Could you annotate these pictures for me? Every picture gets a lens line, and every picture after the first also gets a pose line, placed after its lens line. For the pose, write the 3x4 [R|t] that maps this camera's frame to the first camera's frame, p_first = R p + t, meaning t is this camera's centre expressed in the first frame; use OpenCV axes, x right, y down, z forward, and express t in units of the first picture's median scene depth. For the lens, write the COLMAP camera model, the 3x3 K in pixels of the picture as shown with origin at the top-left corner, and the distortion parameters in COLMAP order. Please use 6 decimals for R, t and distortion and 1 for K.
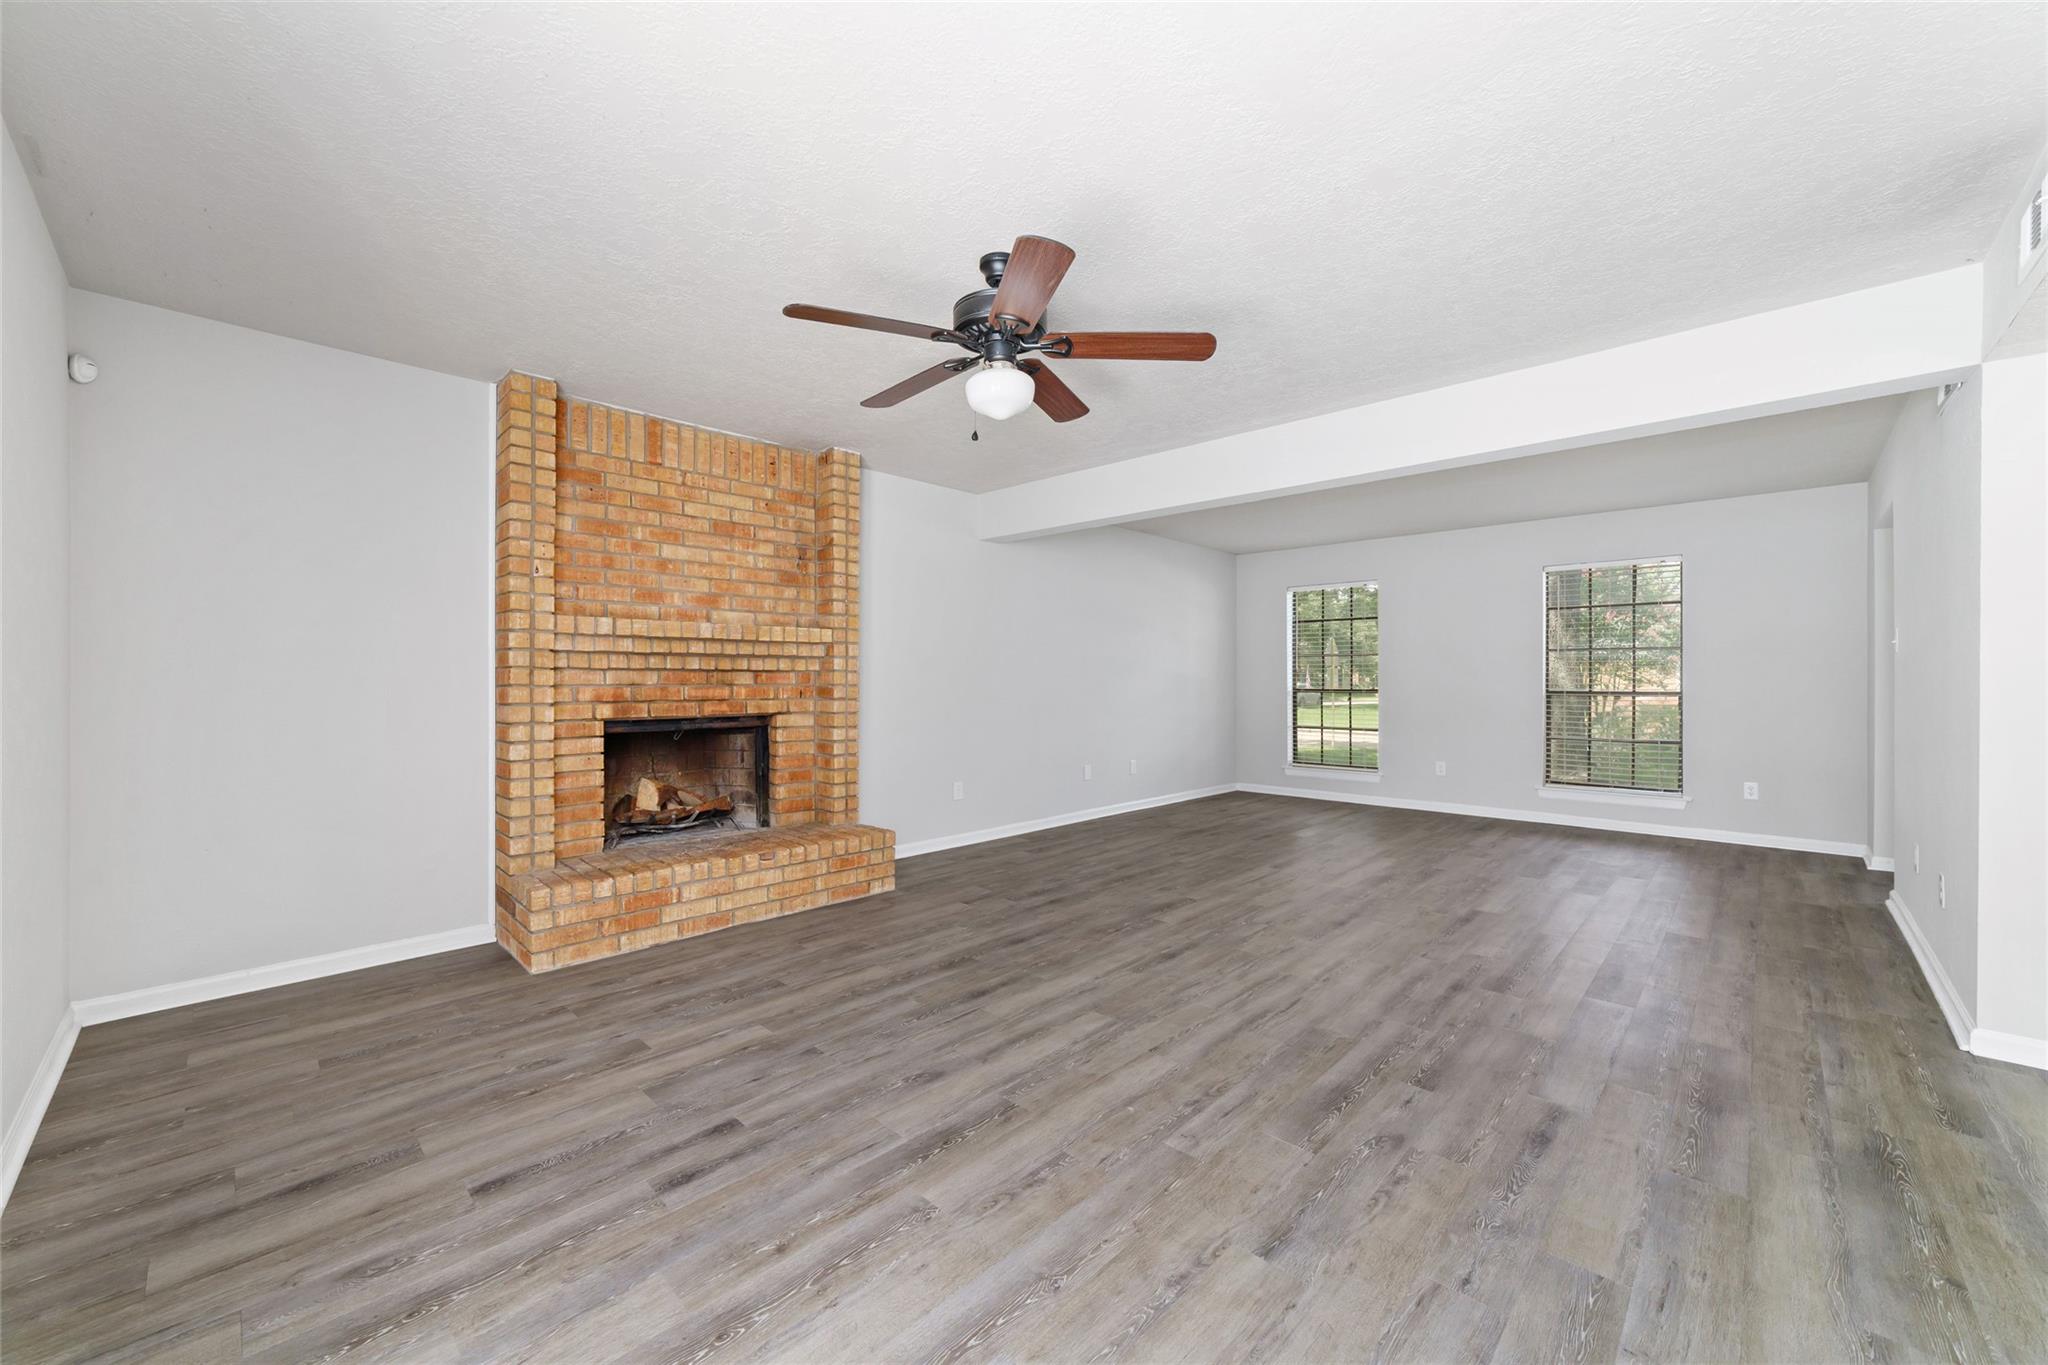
lens RADIAL K [[775.1, 0, 1022.6], [0, 775.1, 682.0], [0, 0, 1]] dist [-0.012784, 0.000109]
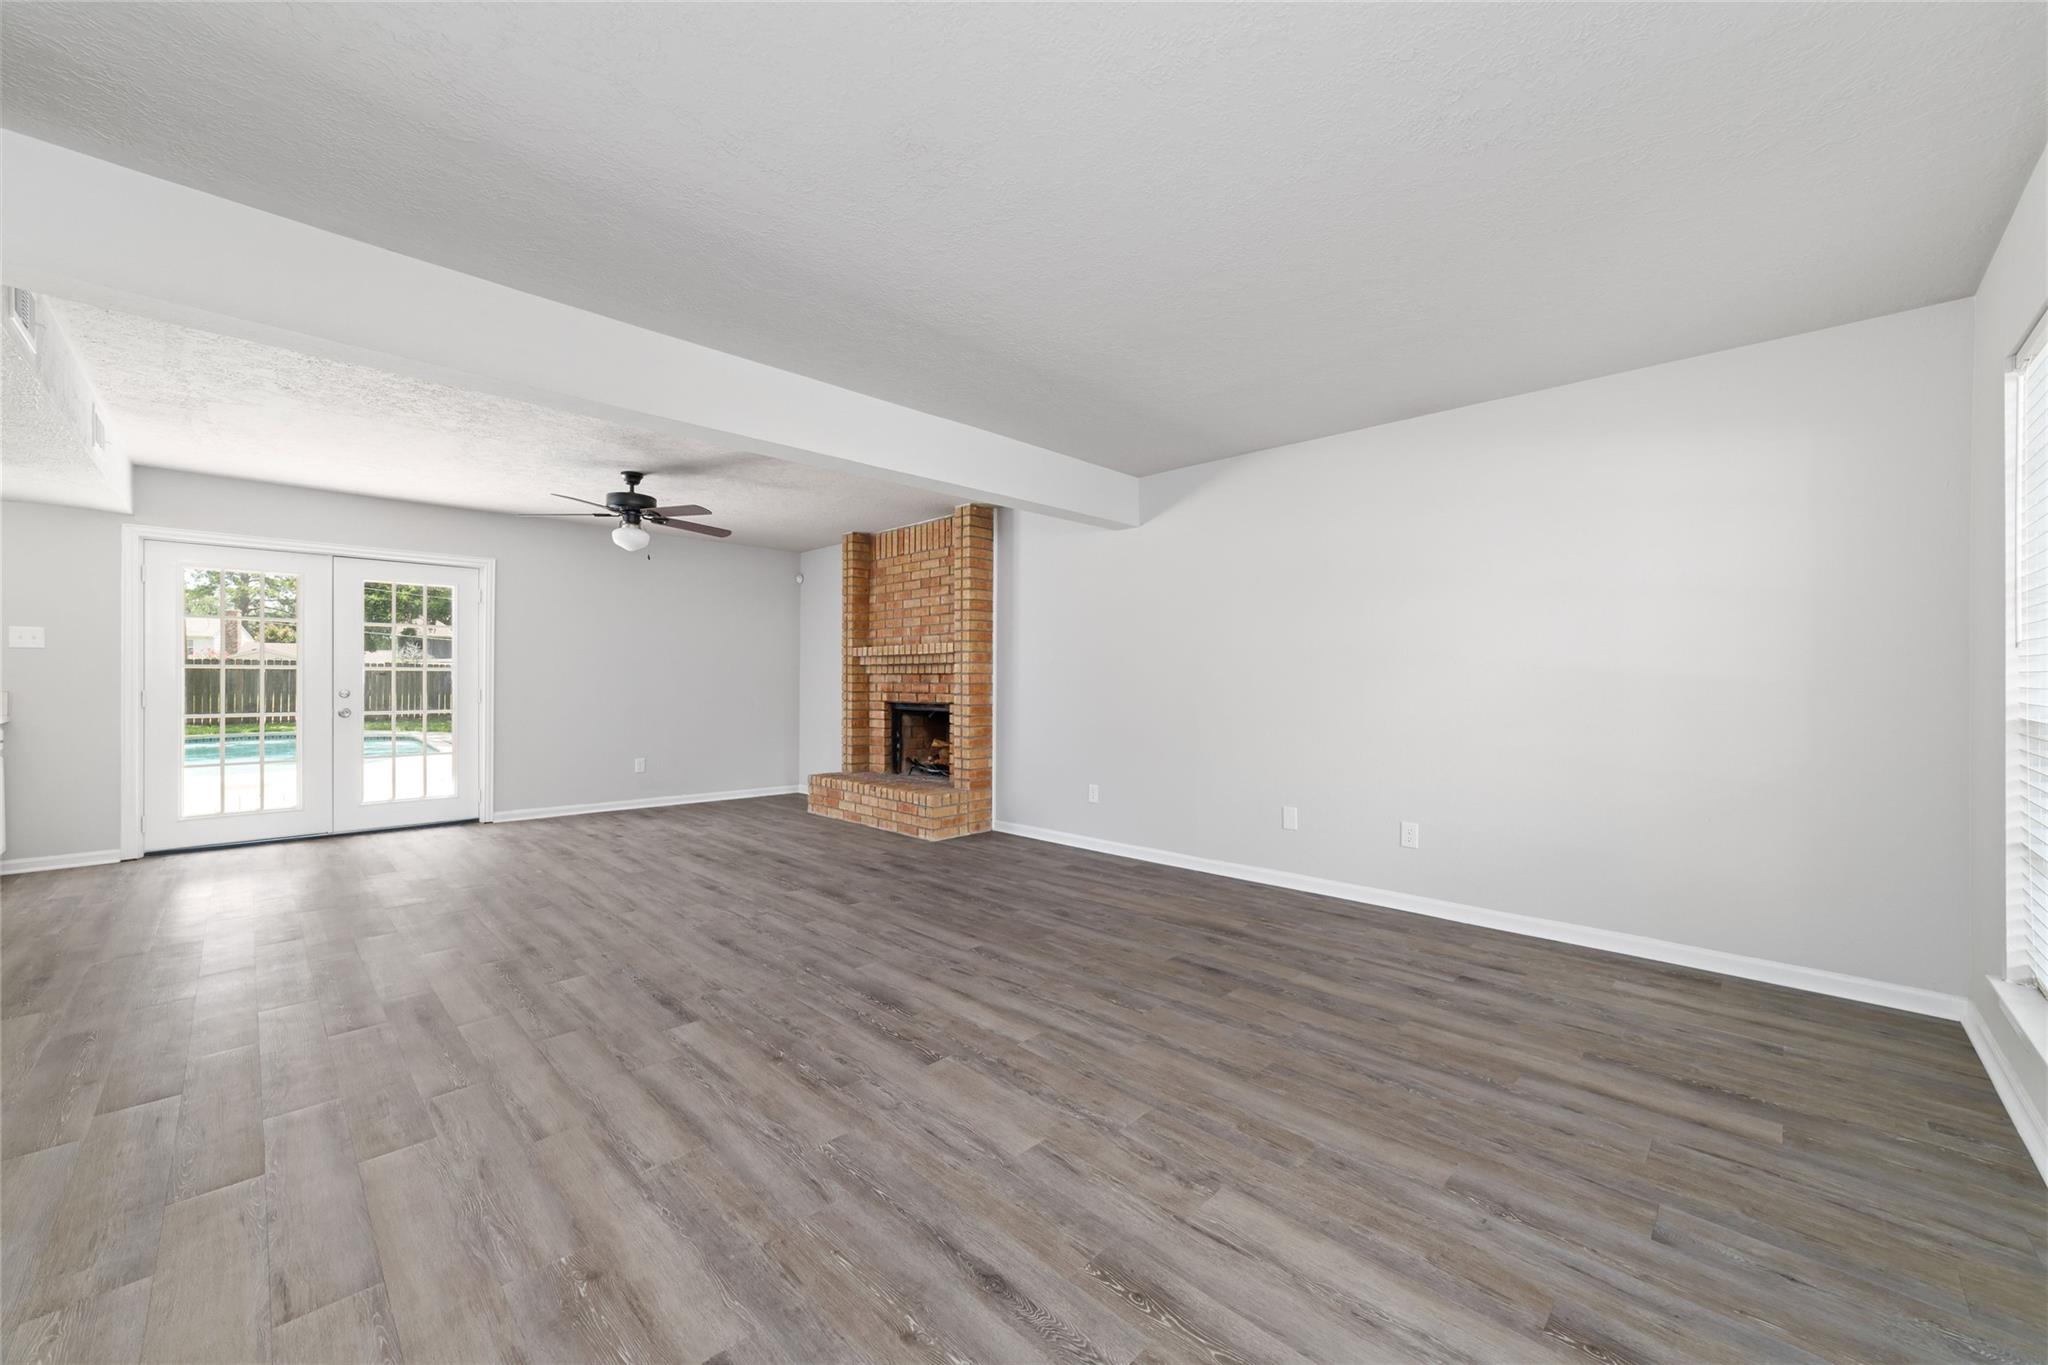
lens RADIAL K [[775.1, 0, 1023.8], [0, 775.1, 682.2], [0, 0, 1]] dist [-0.012784, 0.000109]
pose [[-0.009082, -0.003534, -0.999953, 1.255312], [-0.008232, 0.999960, -0.003460, 0.005974], [0.999925, 0.008201, -0.009111, 1.293476]]
